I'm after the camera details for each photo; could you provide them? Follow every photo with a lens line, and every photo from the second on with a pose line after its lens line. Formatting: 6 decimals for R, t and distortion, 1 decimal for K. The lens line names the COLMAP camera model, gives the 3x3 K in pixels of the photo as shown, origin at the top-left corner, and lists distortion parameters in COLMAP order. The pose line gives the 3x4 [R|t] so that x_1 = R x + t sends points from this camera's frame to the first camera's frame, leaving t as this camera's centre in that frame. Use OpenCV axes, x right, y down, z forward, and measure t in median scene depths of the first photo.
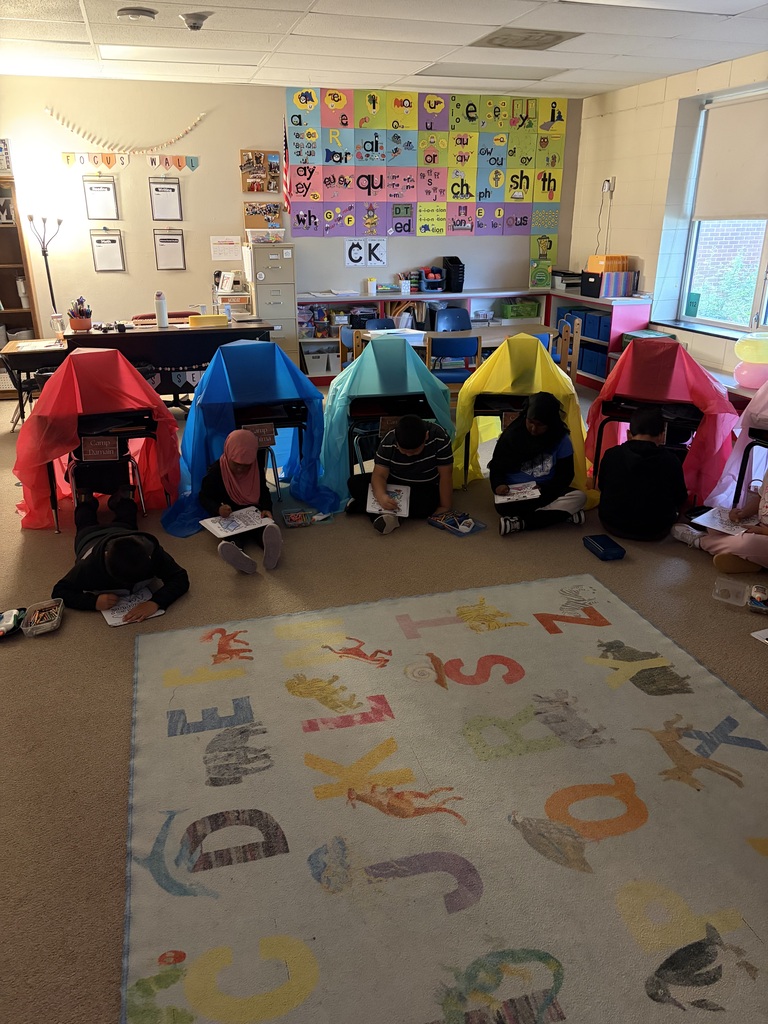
lens RADIAL K [[766.1, 0, 386.6], [0, 766.1, 505.6], [0, 0, 1]] dist [0.019608, -0.032686]
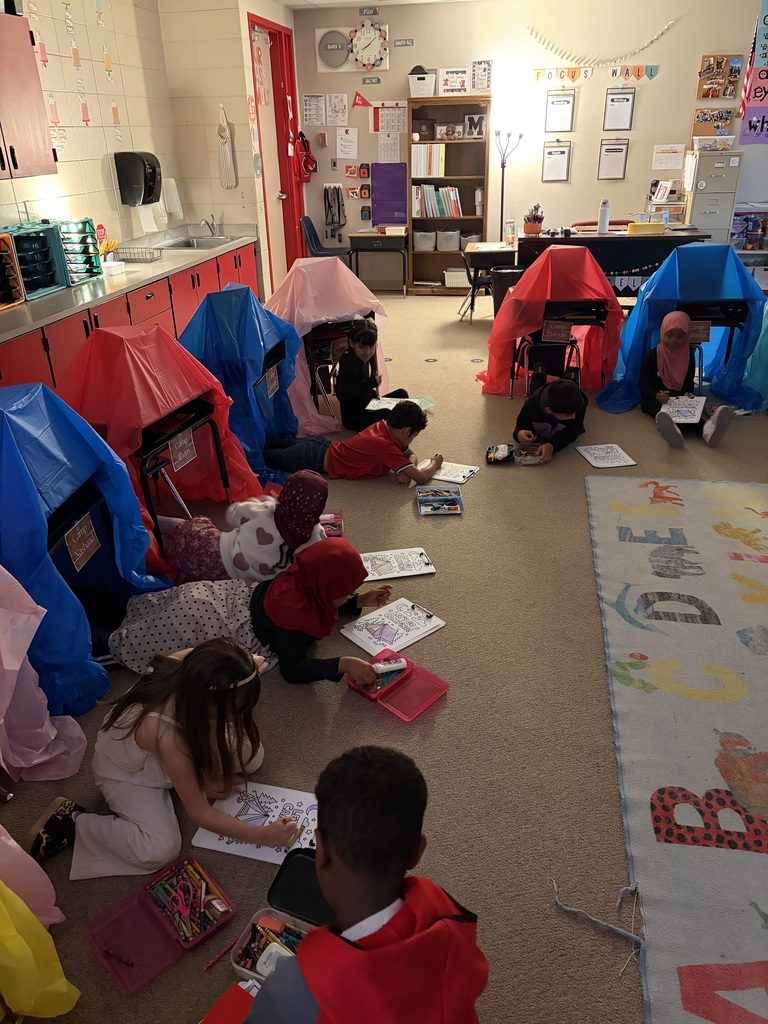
lens RADIAL K [[766.1, 0, 379.3], [0, 766.1, 521.7], [0, 0, 1]] dist [0.019608, -0.032686]
pose [[0.891732, 0.177219, -0.416421, -0.048328], [-0.128825, 0.981473, 0.141824, 0.059458], [0.433840, -0.072823, 0.898042, -0.158920]]
